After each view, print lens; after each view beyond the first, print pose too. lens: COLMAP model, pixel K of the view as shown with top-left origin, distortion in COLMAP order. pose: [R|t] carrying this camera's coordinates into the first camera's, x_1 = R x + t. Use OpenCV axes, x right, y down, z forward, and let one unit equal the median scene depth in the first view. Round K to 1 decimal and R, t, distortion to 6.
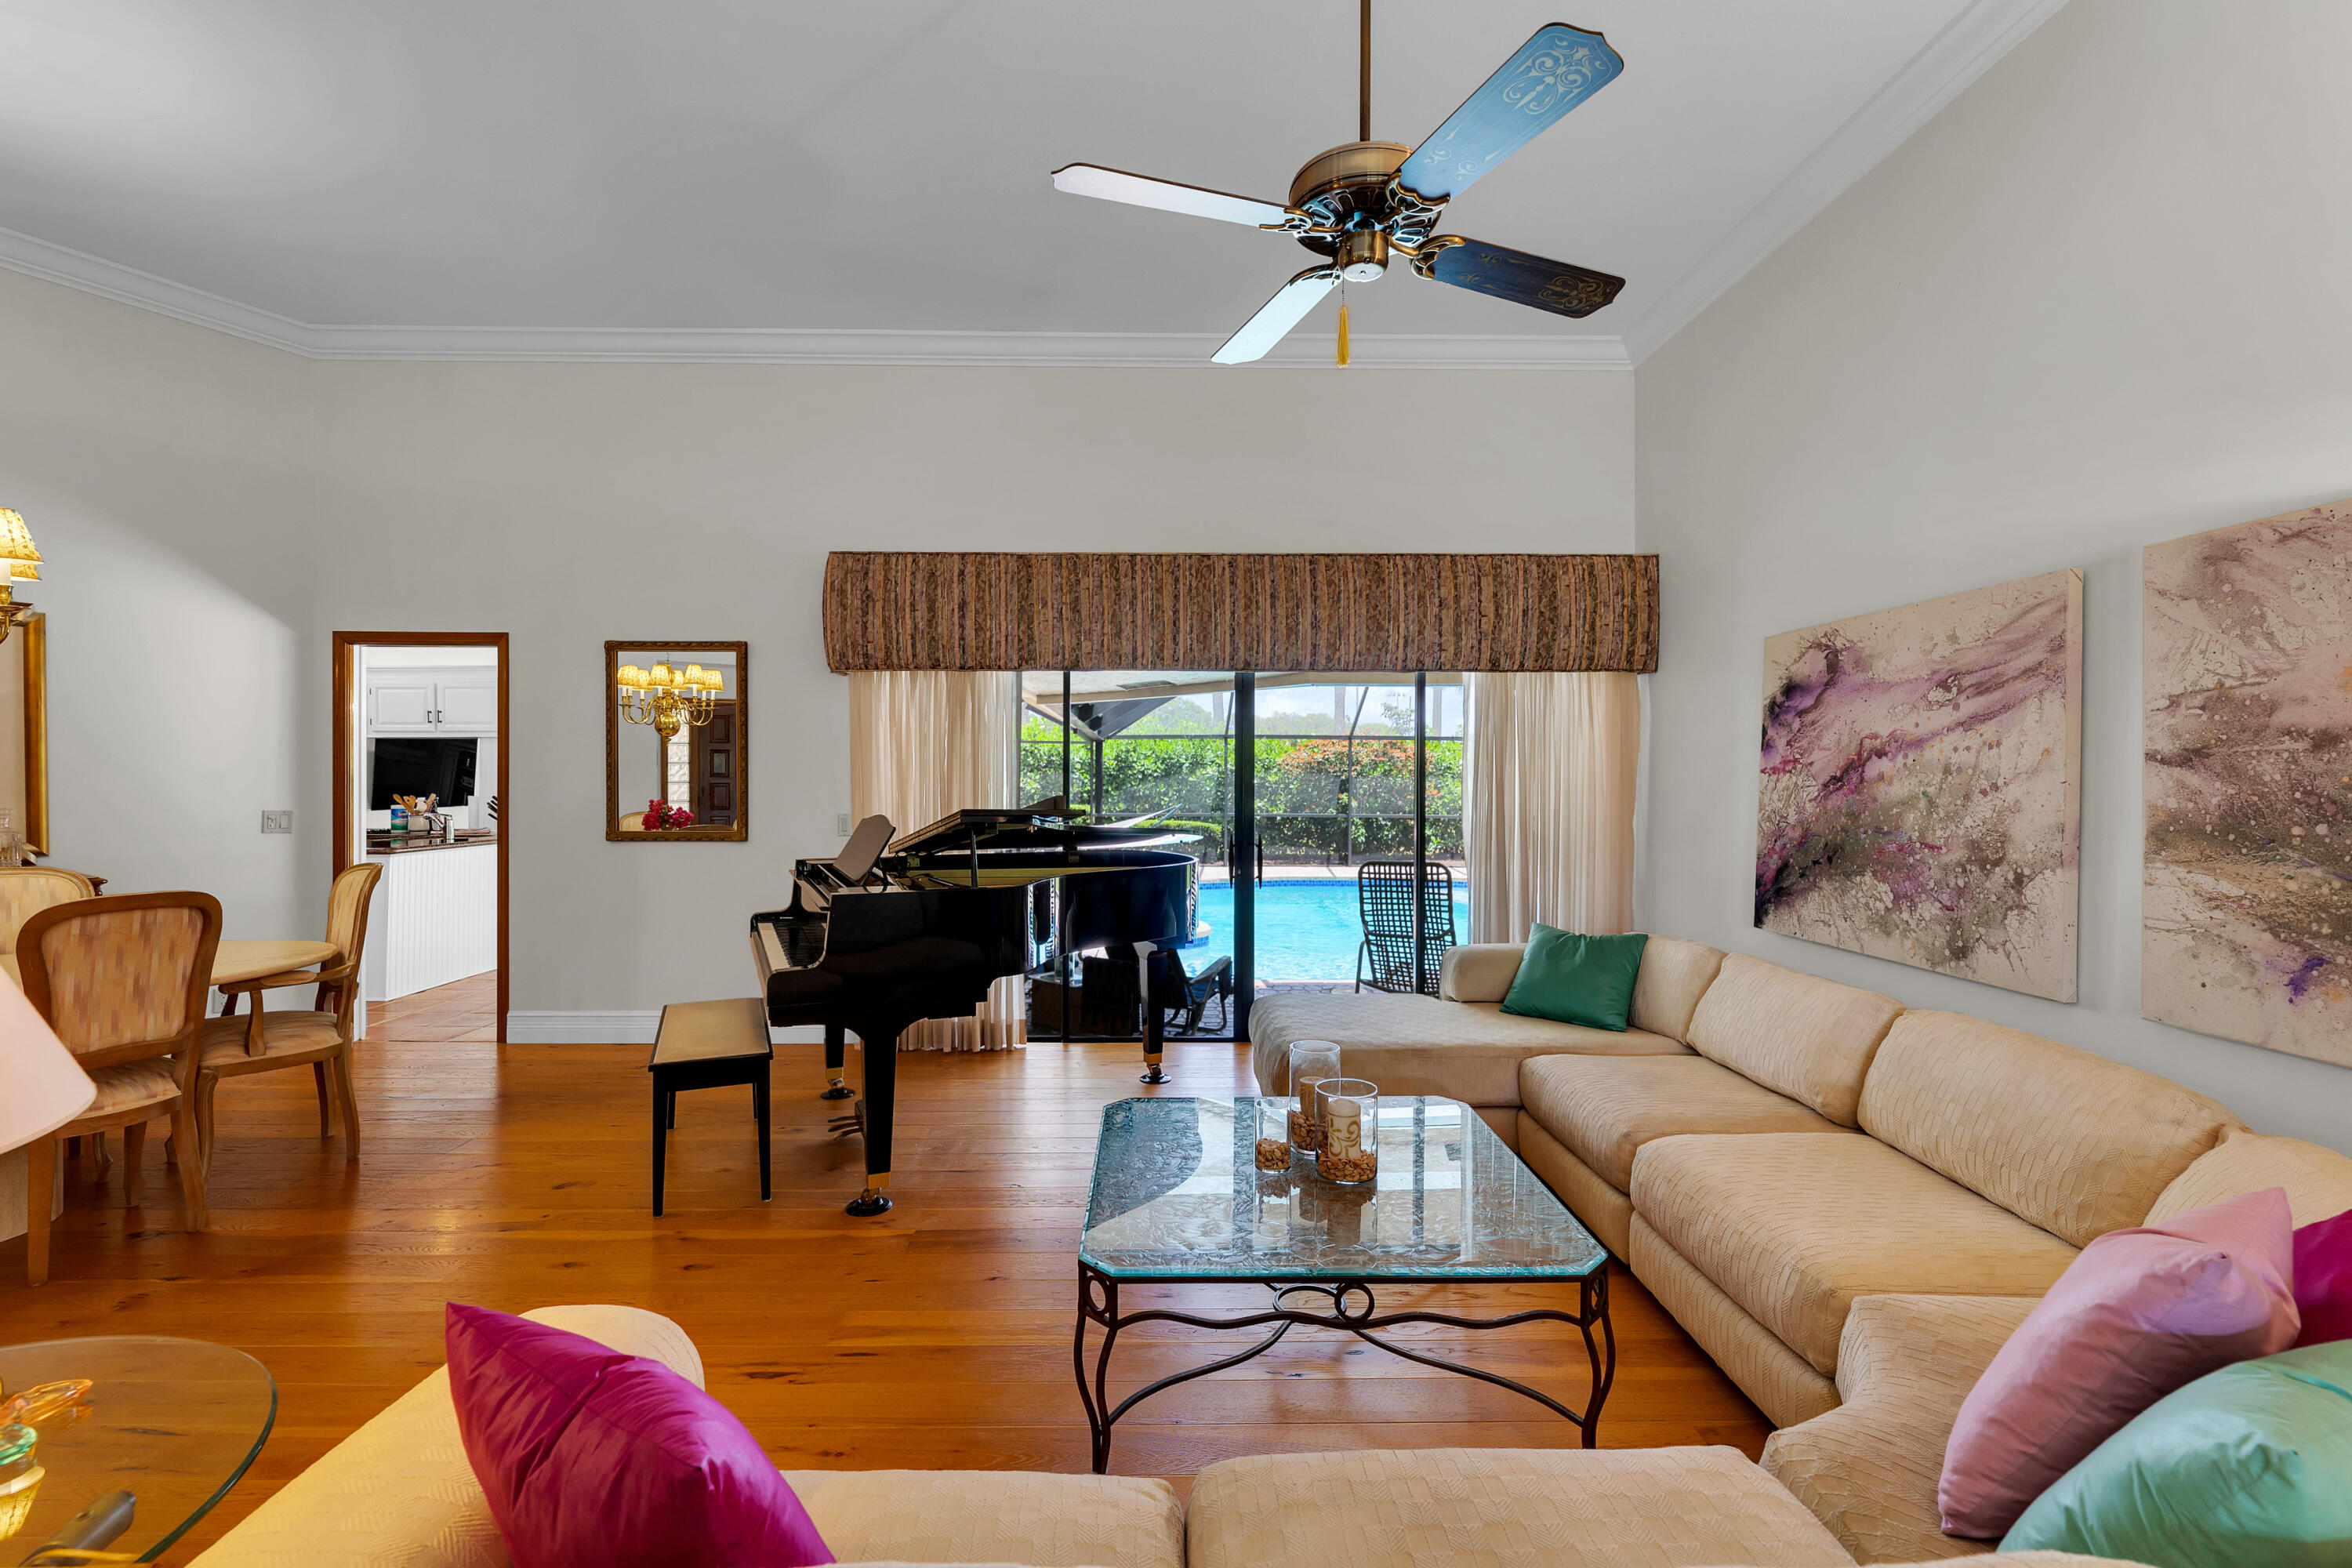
lens RADIAL K [[961.3, 0, 1153.4], [0, 961.3, 779.8], [0, 0, 1]] dist [-0.002965, -0.000238]
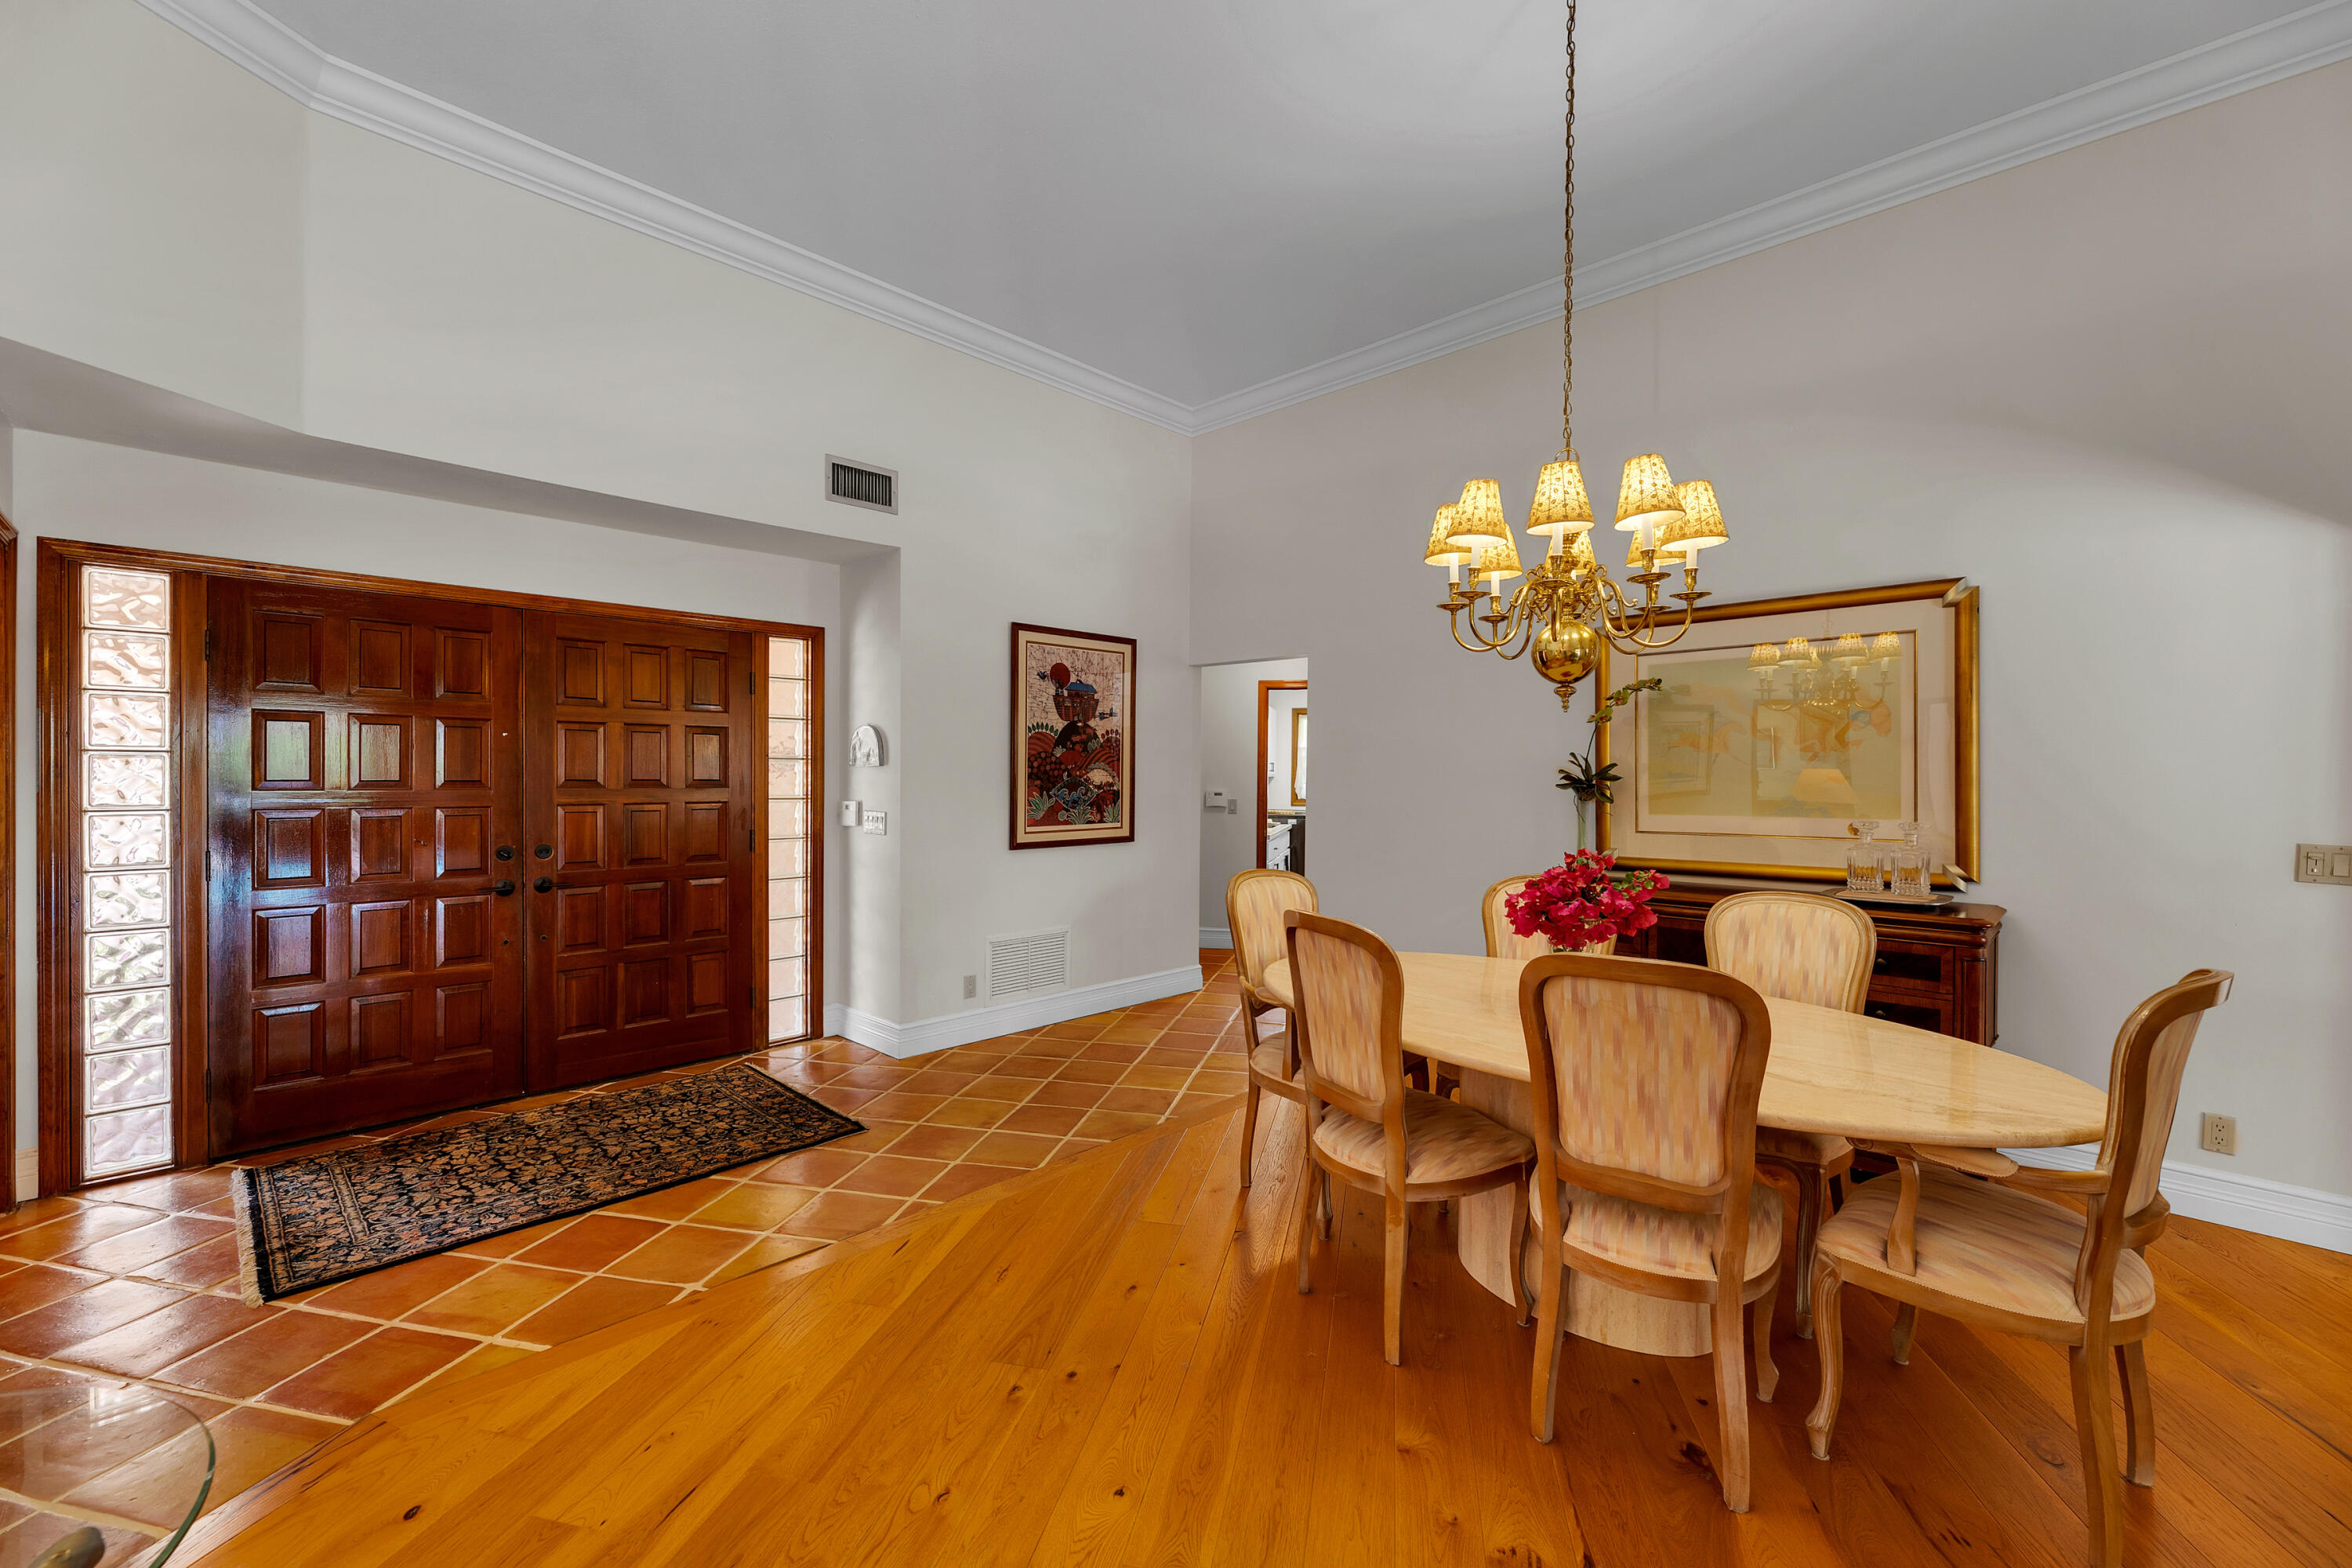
lens RADIAL K [[961.3, 0, 1160.4], [0, 961.3, 775.9], [0, 0, 1]] dist [-0.002965, -0.000238]
pose [[-0.243329, -0.006202, -0.969924, -0.300670], [-0.006002, 0.999970, -0.004889, -0.005686], [0.969925, 0.004632, -0.243359, 0.802961]]
